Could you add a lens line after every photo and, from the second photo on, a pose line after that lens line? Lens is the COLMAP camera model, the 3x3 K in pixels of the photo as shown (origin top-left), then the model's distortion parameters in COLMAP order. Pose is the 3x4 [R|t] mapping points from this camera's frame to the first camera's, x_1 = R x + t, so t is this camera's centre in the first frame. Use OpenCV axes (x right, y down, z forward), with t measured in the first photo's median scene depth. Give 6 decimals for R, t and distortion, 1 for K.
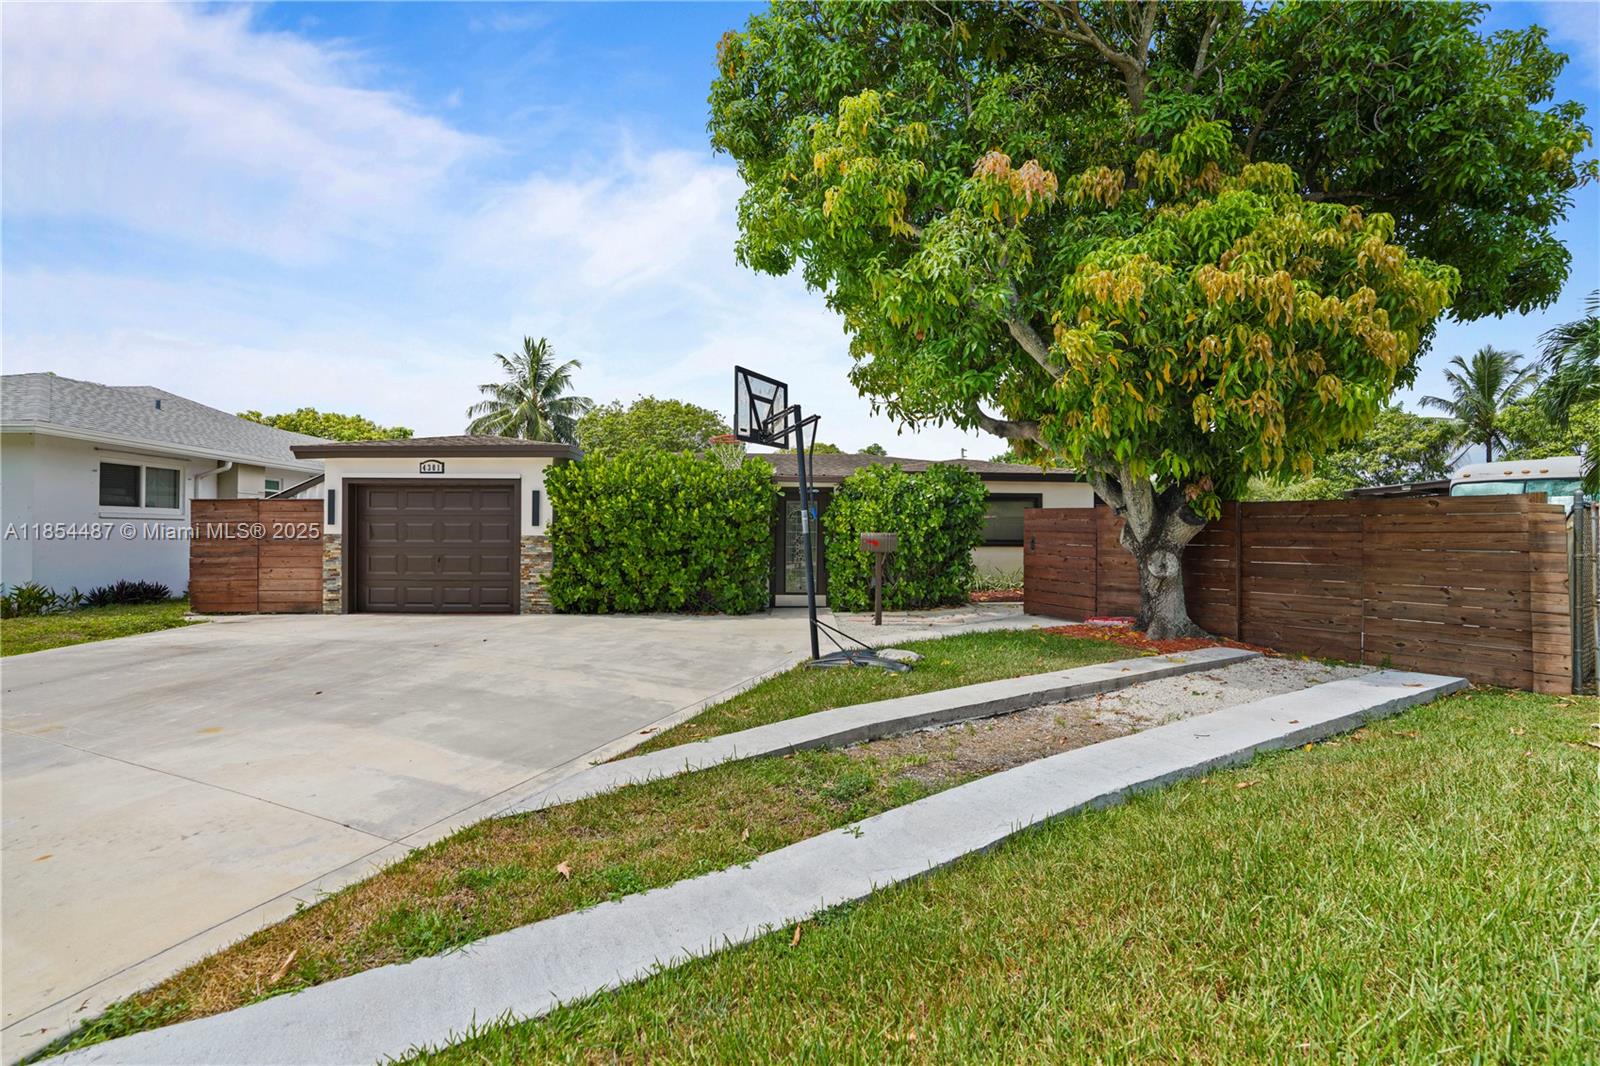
lens RADIAL K [[743.9, 0, 808.5], [0, 743.9, 525.8], [0, 0, 1]] dist [-0.070377, 0.027755]
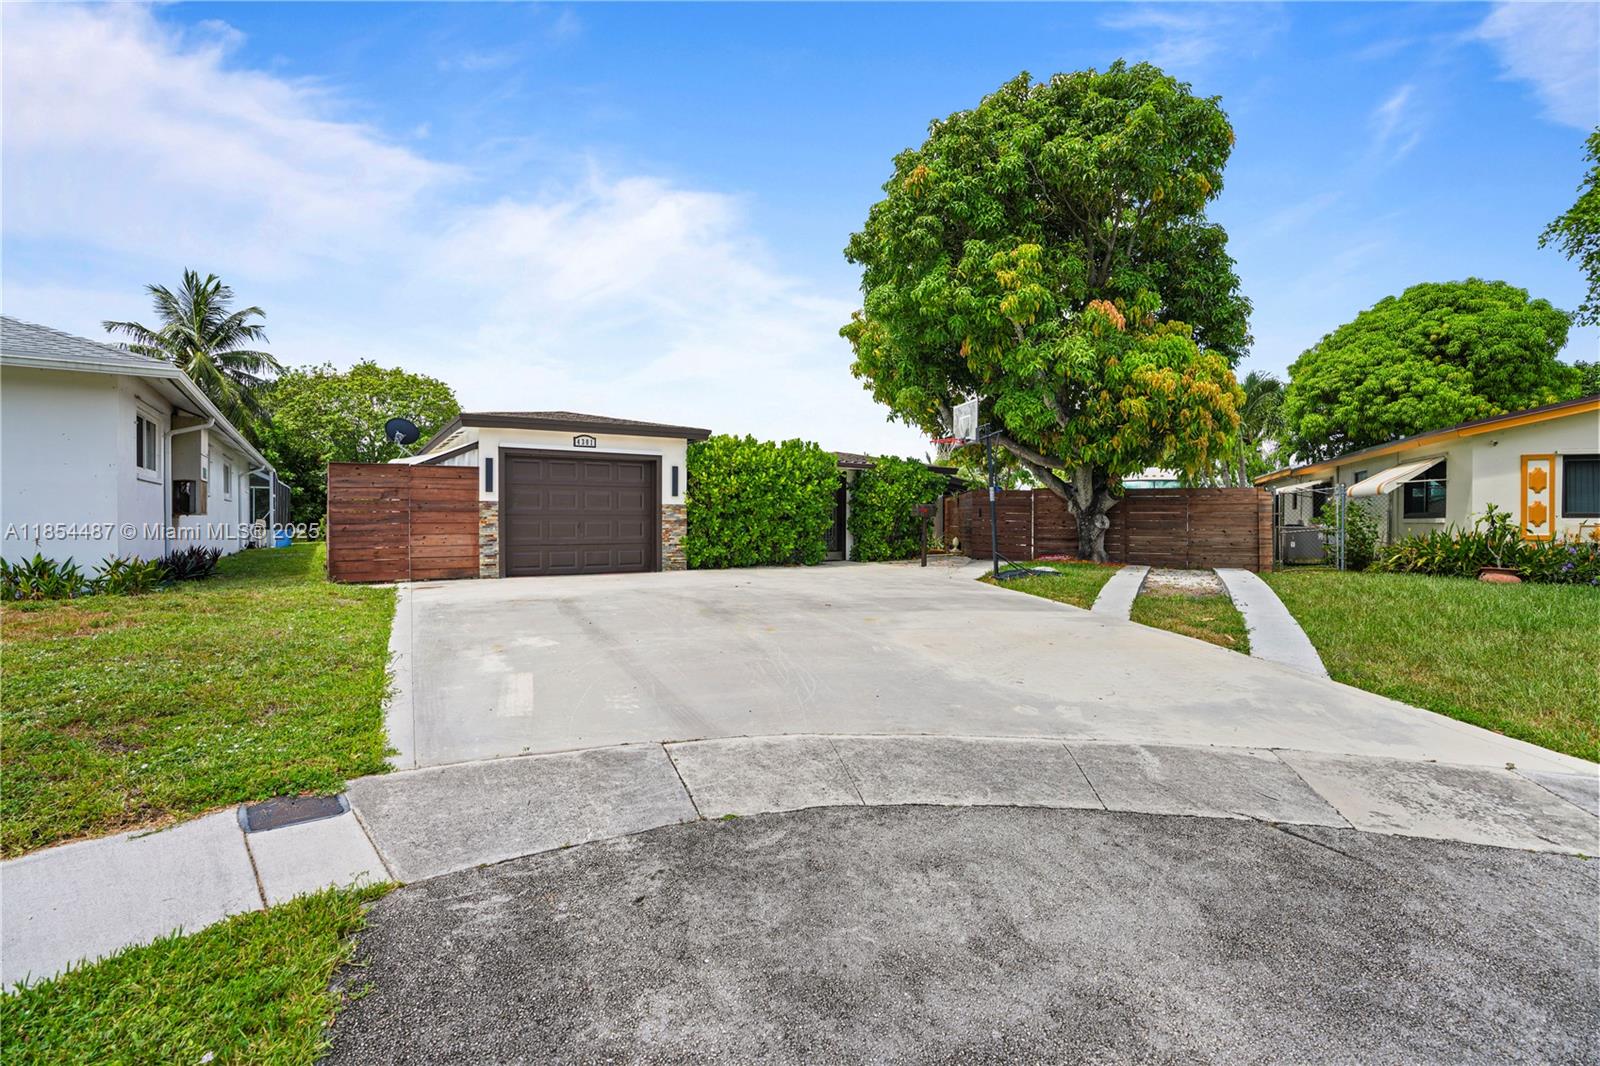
lens RADIAL K [[743.9, 0, 808.5], [0, 743.9, 525.8], [0, 0, 1]] dist [-0.070377, 0.027755]
pose [[0.848778, -0.004651, 0.528728, -0.823142], [-0.005739, 0.999821, 0.018008, 0.025031], [-0.528718, -0.018319, 0.848600, -0.130551]]
